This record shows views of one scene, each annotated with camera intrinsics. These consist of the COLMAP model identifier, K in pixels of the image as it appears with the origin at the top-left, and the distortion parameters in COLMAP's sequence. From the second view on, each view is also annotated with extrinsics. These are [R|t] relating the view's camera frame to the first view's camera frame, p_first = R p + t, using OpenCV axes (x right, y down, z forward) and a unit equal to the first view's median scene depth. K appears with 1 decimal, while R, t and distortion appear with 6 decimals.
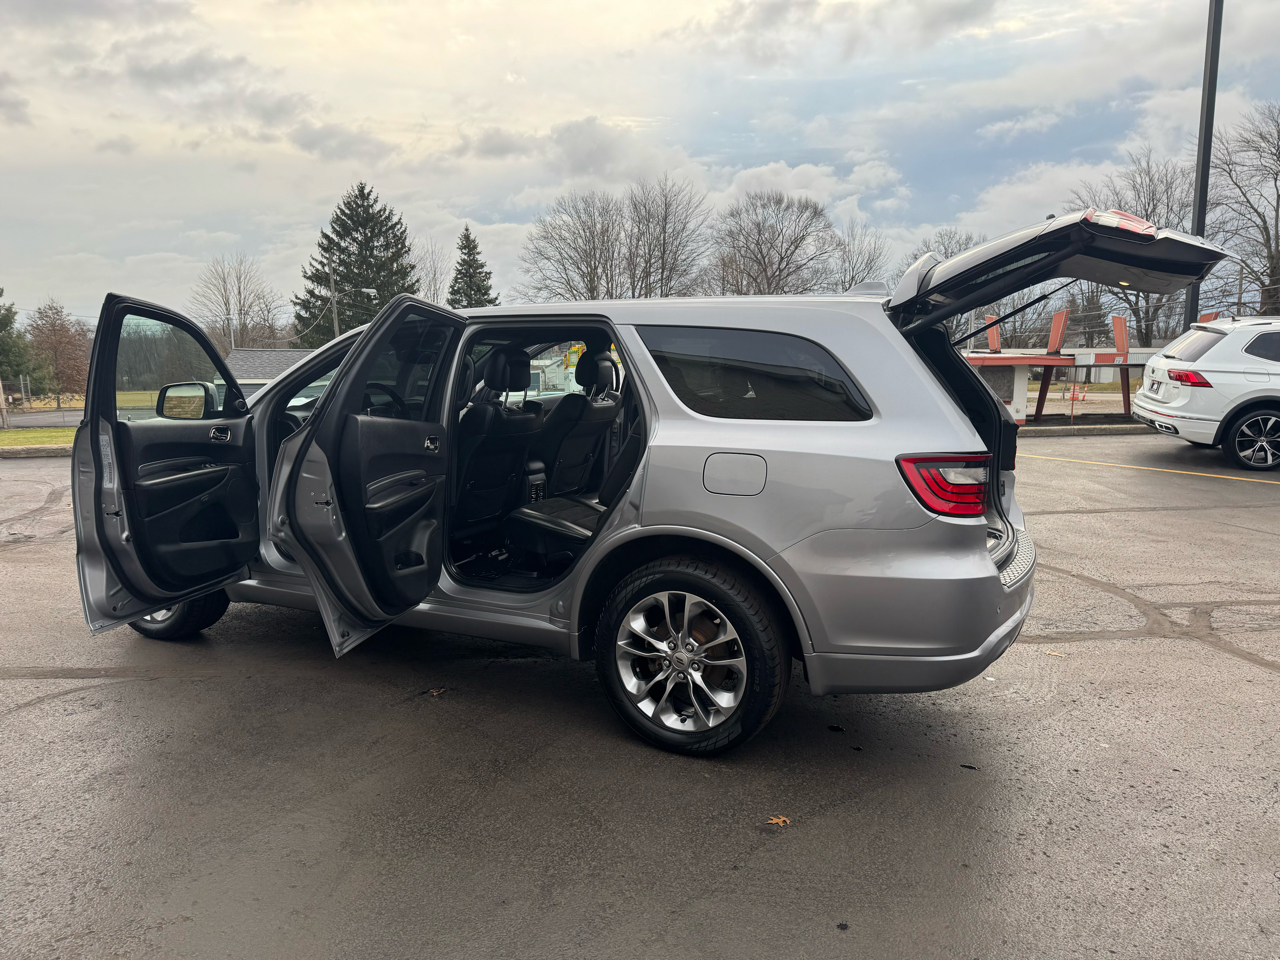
lens RADIAL K [[894.9, 0, 631.4], [0, 894.9, 483.5], [0, 0, 1]] dist [0.047053, -0.058453]
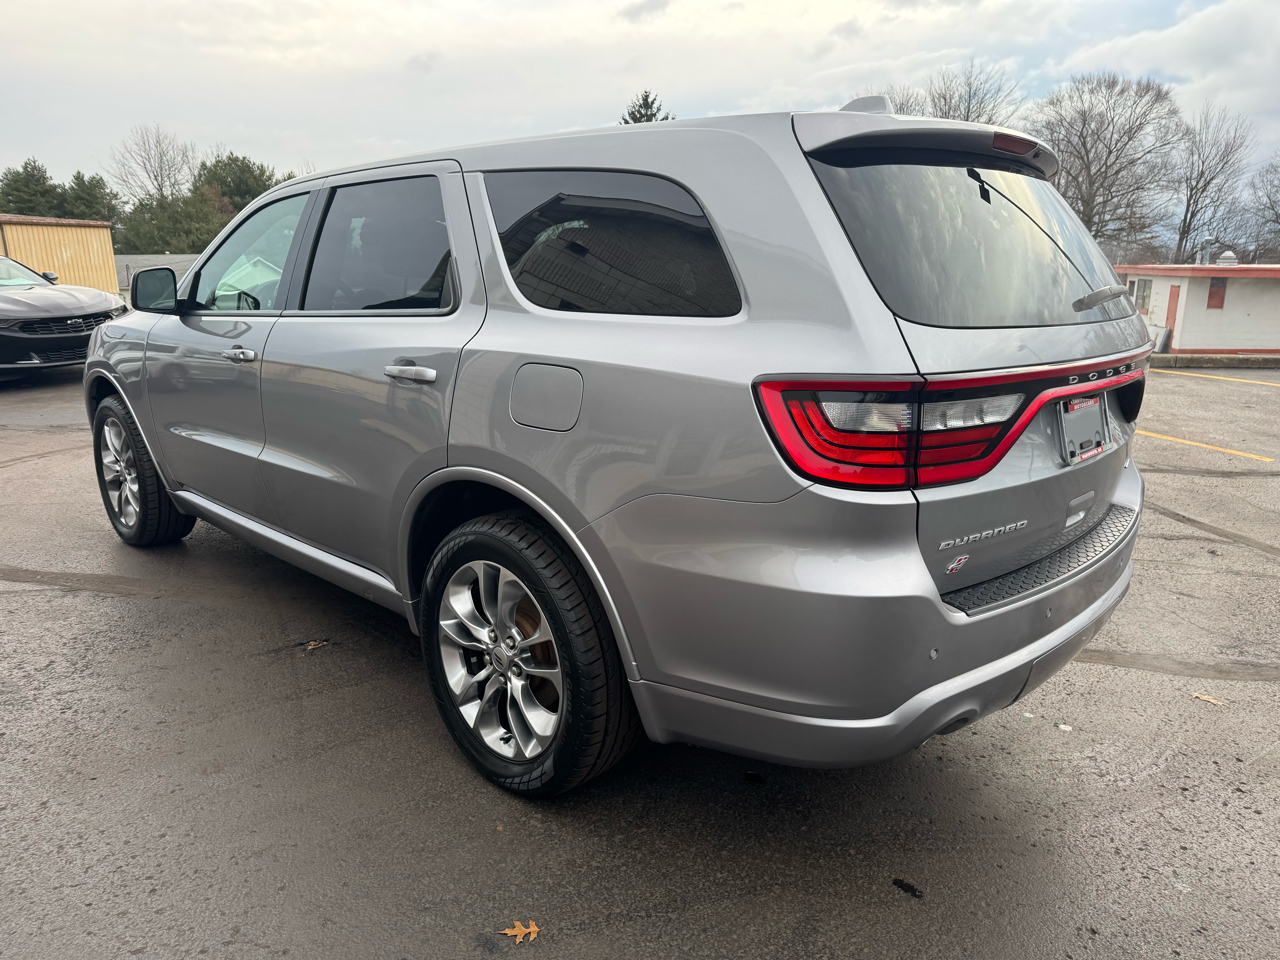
lens RADIAL K [[894.9, 0, 631.4], [0, 894.9, 483.5], [0, 0, 1]] dist [0.047053, -0.058453]
pose [[0.951685, 0.072099, -0.298493, 0.350221], [-0.044225, 0.994093, 0.099113, -0.014004], [0.303875, -0.081123, 0.949252, 0.366884]]
